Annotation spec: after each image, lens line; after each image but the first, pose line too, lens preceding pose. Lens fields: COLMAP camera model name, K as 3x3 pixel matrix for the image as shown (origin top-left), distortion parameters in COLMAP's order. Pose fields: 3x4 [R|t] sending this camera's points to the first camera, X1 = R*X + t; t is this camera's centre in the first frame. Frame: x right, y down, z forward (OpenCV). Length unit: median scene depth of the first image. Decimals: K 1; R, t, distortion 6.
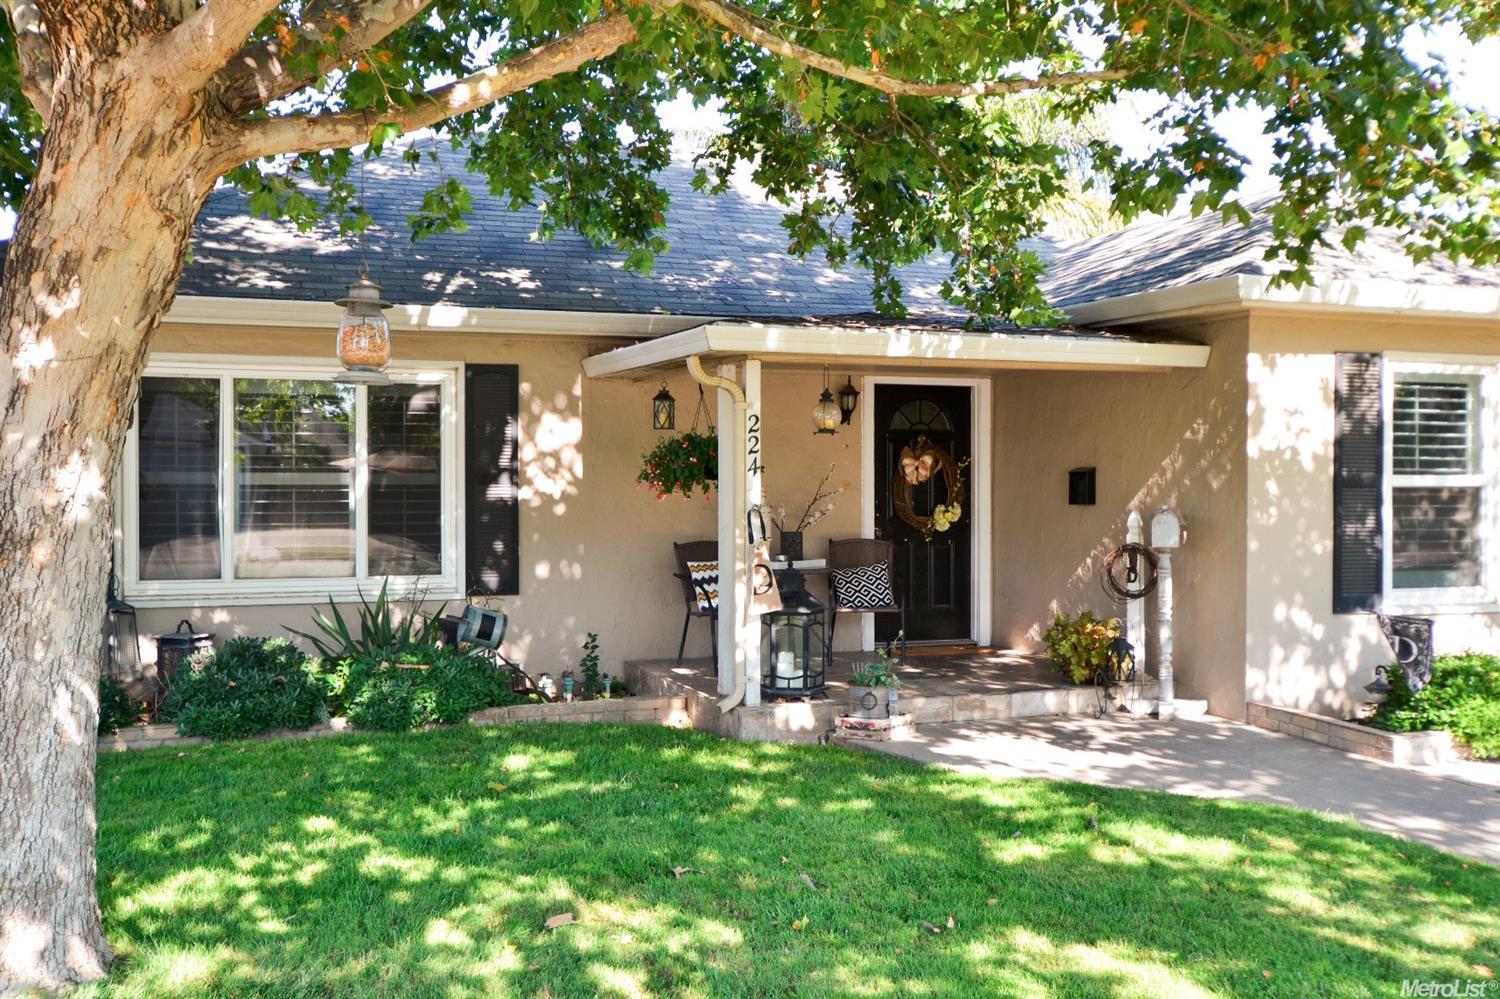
lens RADIAL K [[1586.7, 0, 754.3], [0, 1586.7, 494.6], [0, 0, 1]] dist [0.062950, 0.000000]
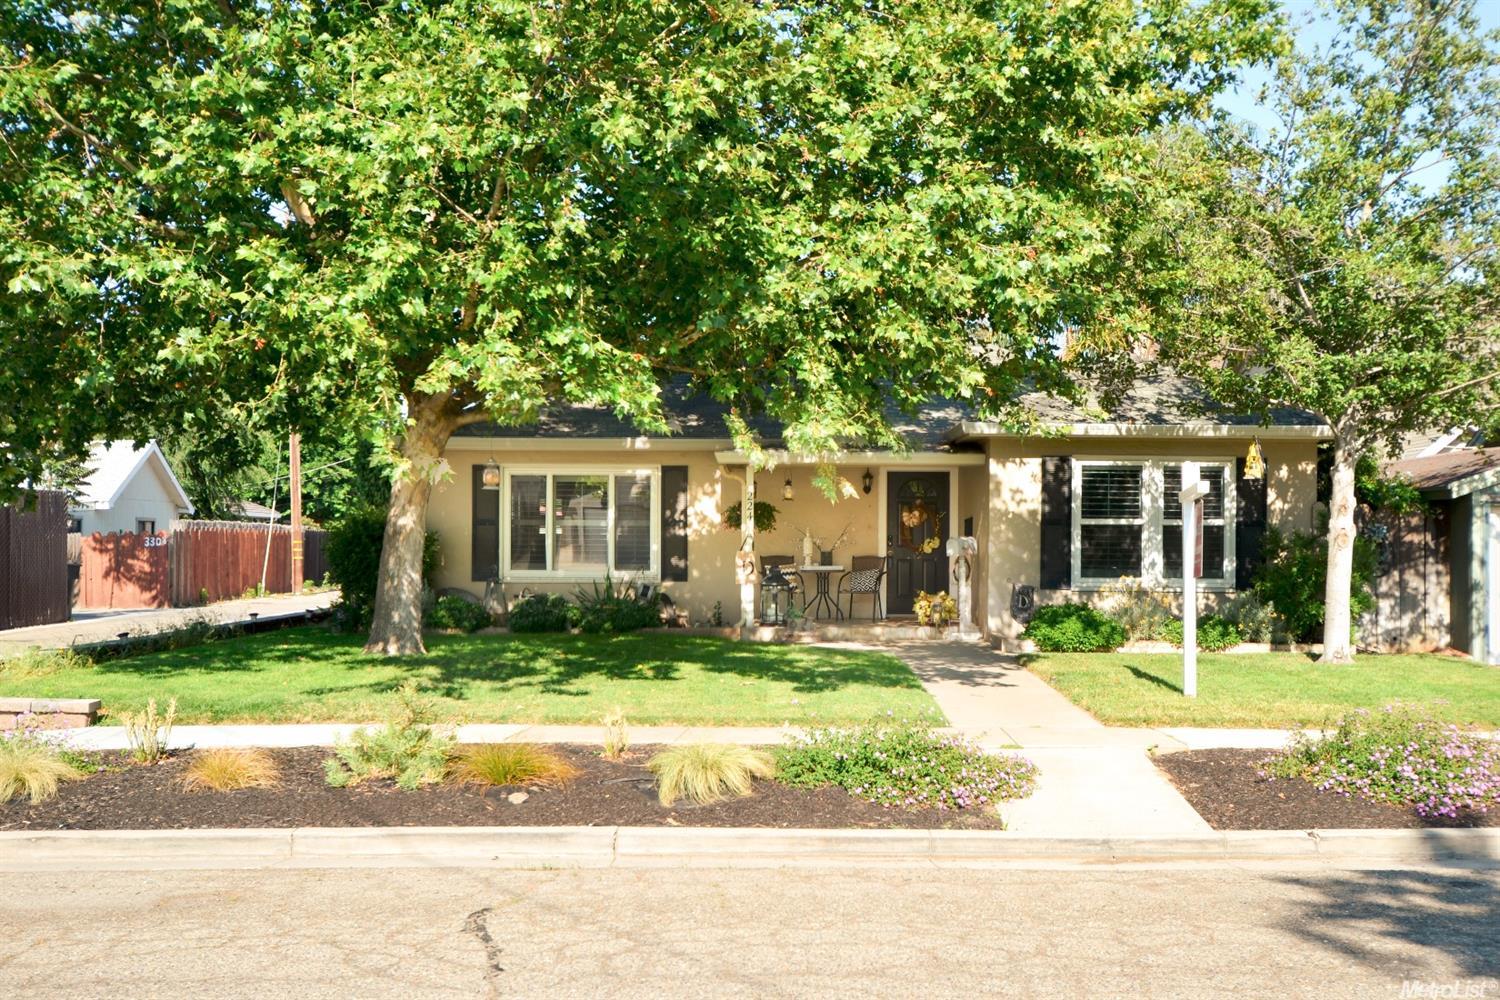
lens RADIAL K [[1586.7, 0, 750.6], [0, 1586.7, 503.5], [0, 0, 1]] dist [0.062950, 0.000000]
pose [[0.929038, -0.006619, -0.369926, 0.709583], [-0.006297, 0.999412, -0.033697, 0.033637], [0.369932, 0.033636, 0.928450, -0.870383]]
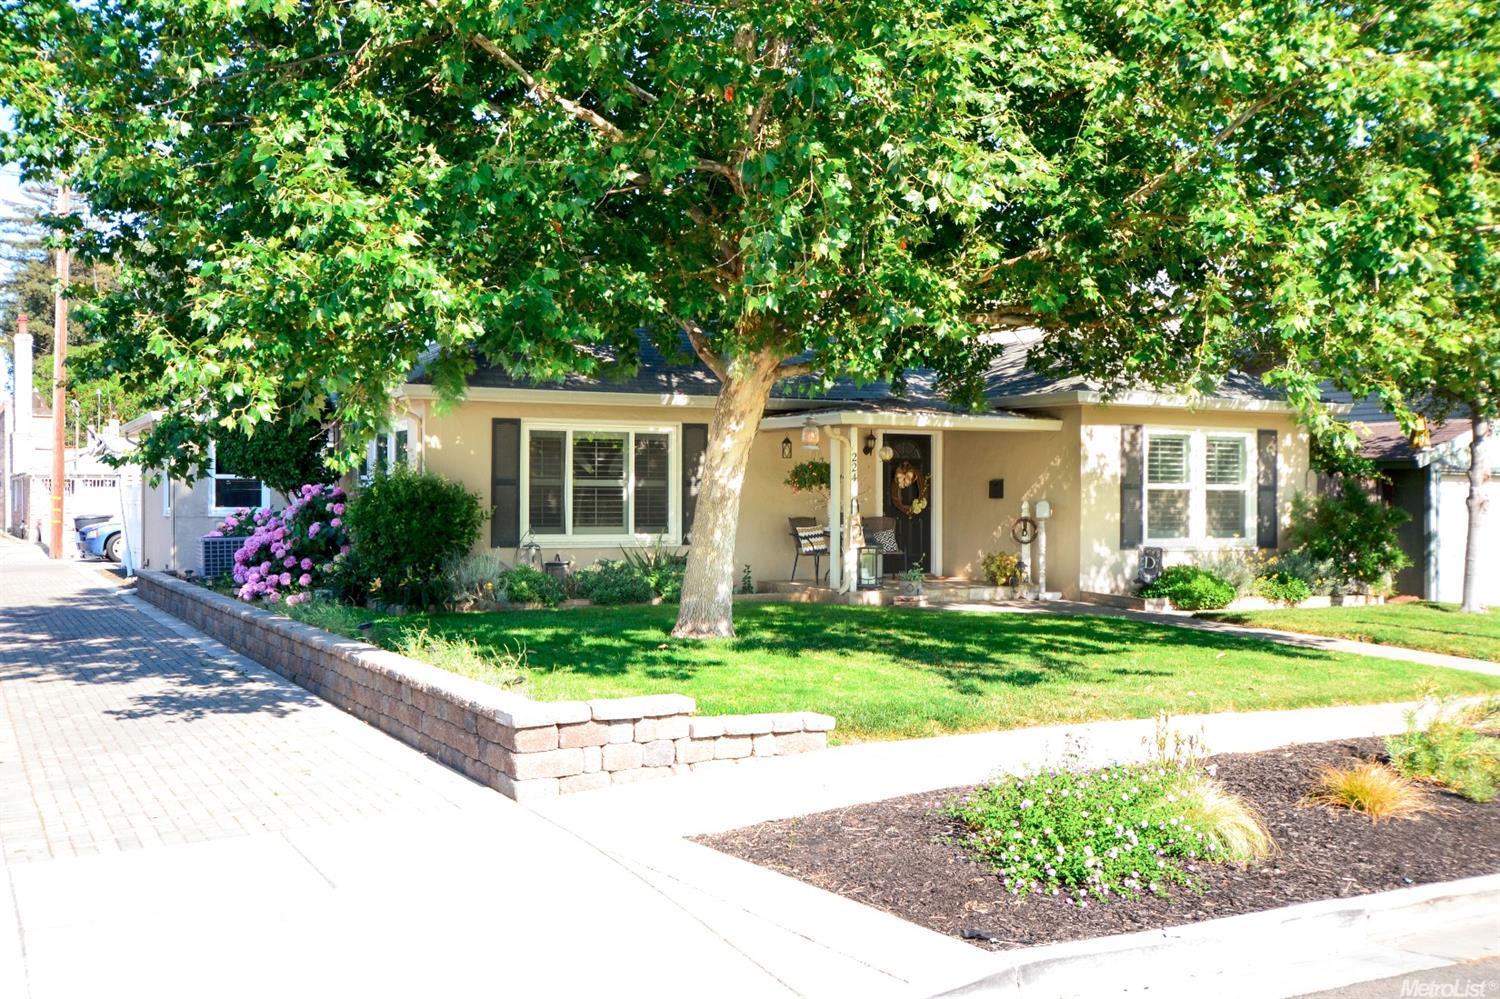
lens RADIAL K [[1586.7, 0, 754.6], [0, 1586.7, 497.0], [0, 0, 1]] dist [0.062950, 0.000000]
pose [[0.993219, 0.002987, 0.116224, -0.338482], [-0.002131, 0.999970, -0.007488, 0.021498], [-0.116243, 0.007189, 0.993195, -0.965028]]
